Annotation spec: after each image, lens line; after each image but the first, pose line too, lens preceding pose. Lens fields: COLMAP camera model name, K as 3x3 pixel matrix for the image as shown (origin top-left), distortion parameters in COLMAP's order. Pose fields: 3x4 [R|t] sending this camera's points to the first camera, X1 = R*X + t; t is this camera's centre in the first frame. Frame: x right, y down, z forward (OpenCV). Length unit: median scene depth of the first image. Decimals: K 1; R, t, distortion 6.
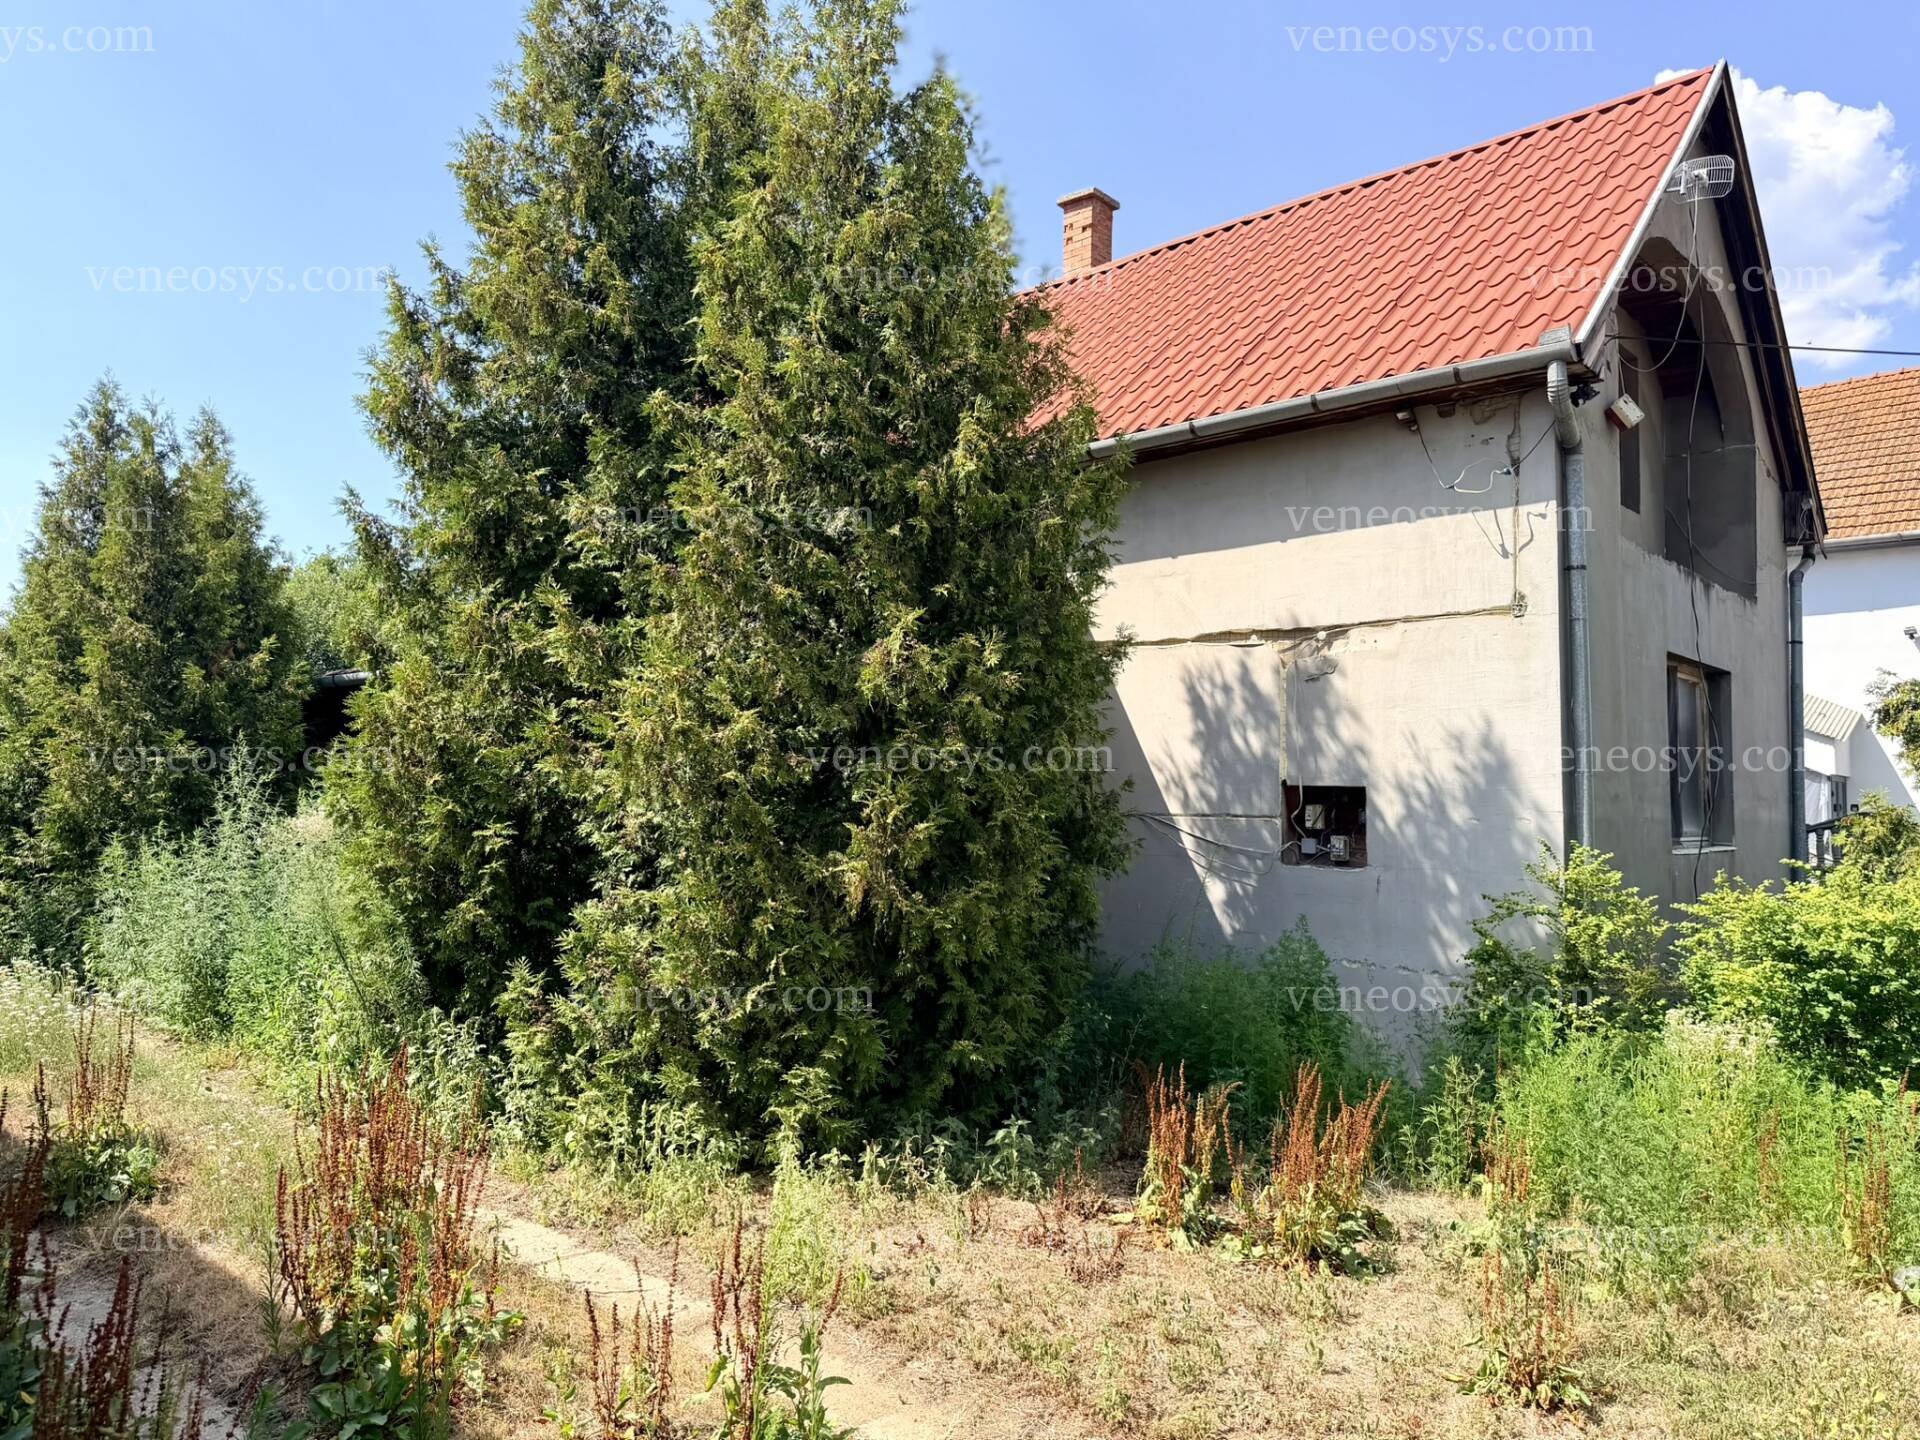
lens RADIAL K [[1384.9, 0, 960.0], [0, 1384.9, 720.0], [0, 0, 1]] dist [0.150871, -0.261525]
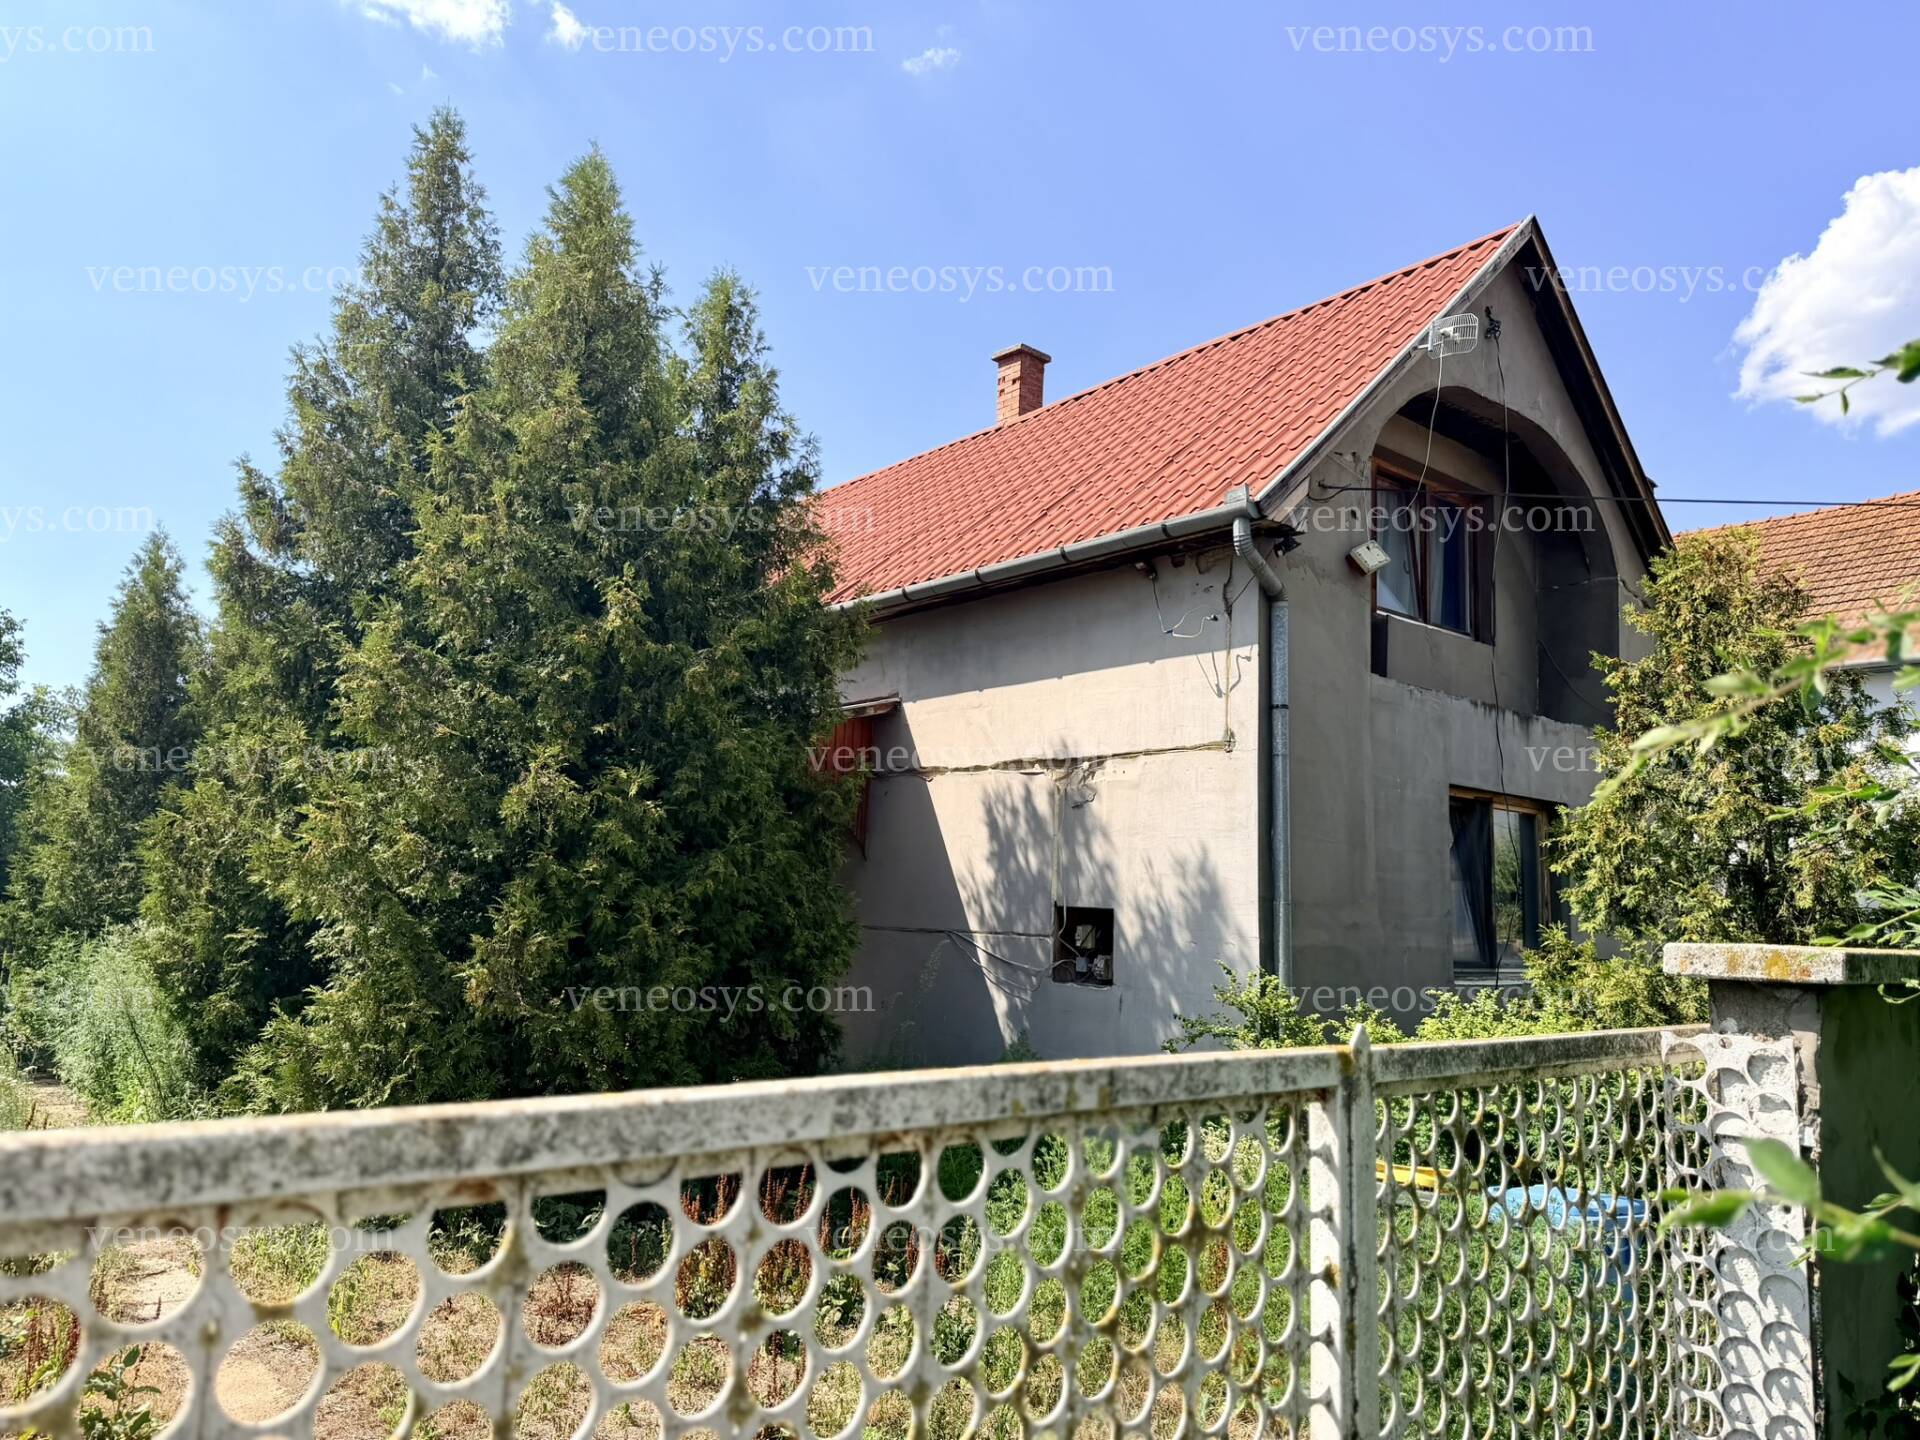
lens RADIAL K [[1384.9, 0, 960.0], [0, 1384.9, 720.0], [0, 0, 1]] dist [0.150871, -0.261525]
pose [[0.990580, 0.003168, -0.136896, 0.323172], [-0.013882, 0.996905, -0.077381, -0.012109], [0.136227, 0.078552, 0.987559, -0.069532]]
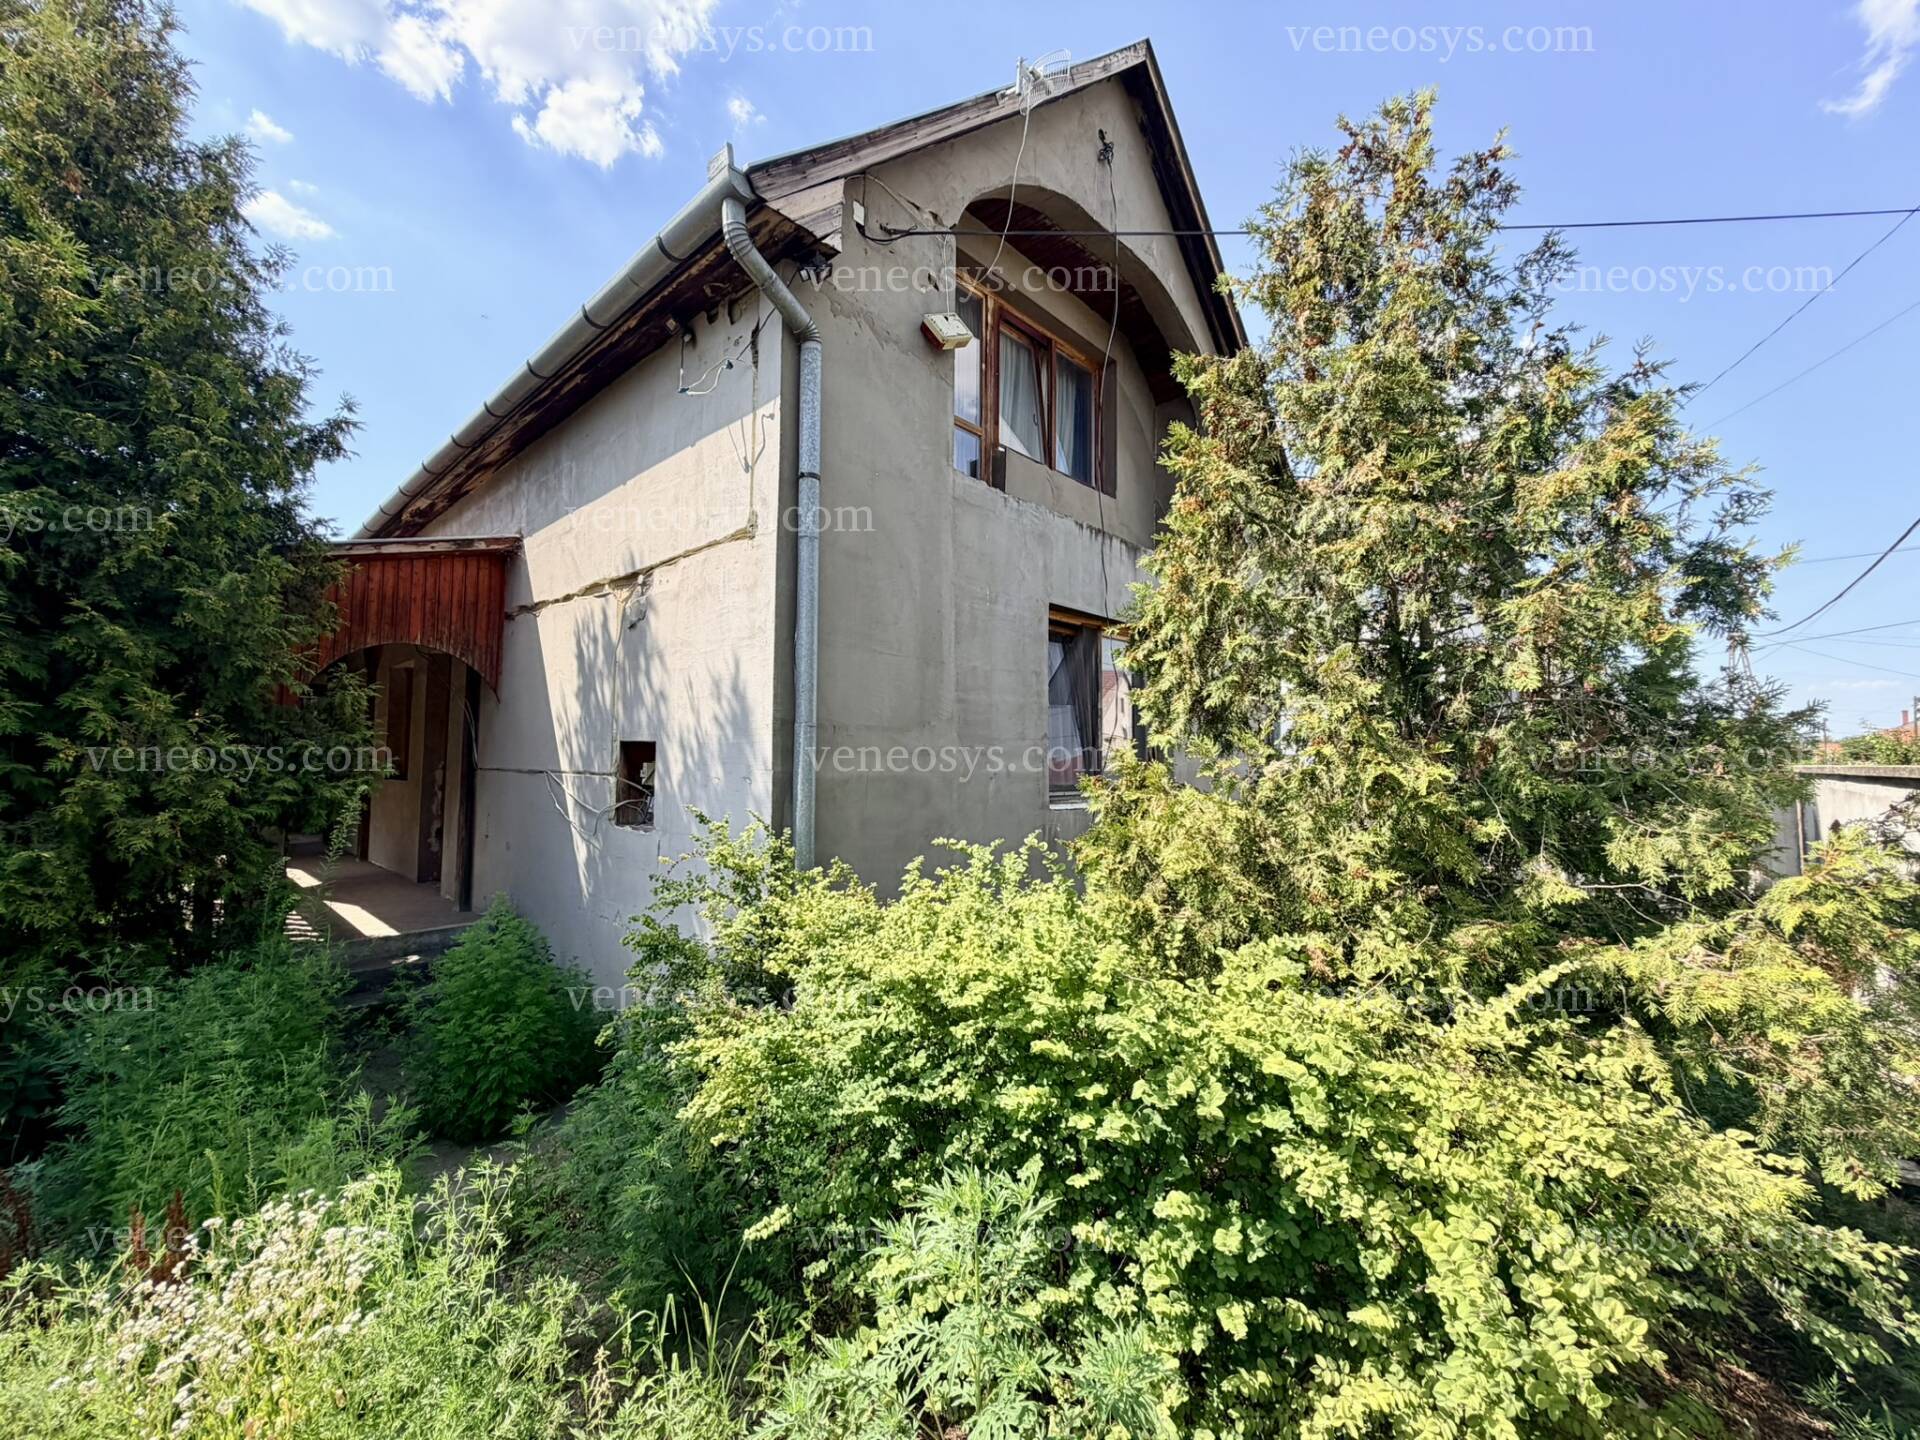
lens RADIAL K [[773.1, 0, 960.0], [0, 773.1, 720.0], [0, 0, 1]] dist [-0.000616, -0.000023]
pose [[0.999353, -0.004639, -0.035677, 0.512055], [0.005185, 0.999871, 0.015214, 0.027460], [0.035602, -0.015389, 0.999248, 0.515134]]
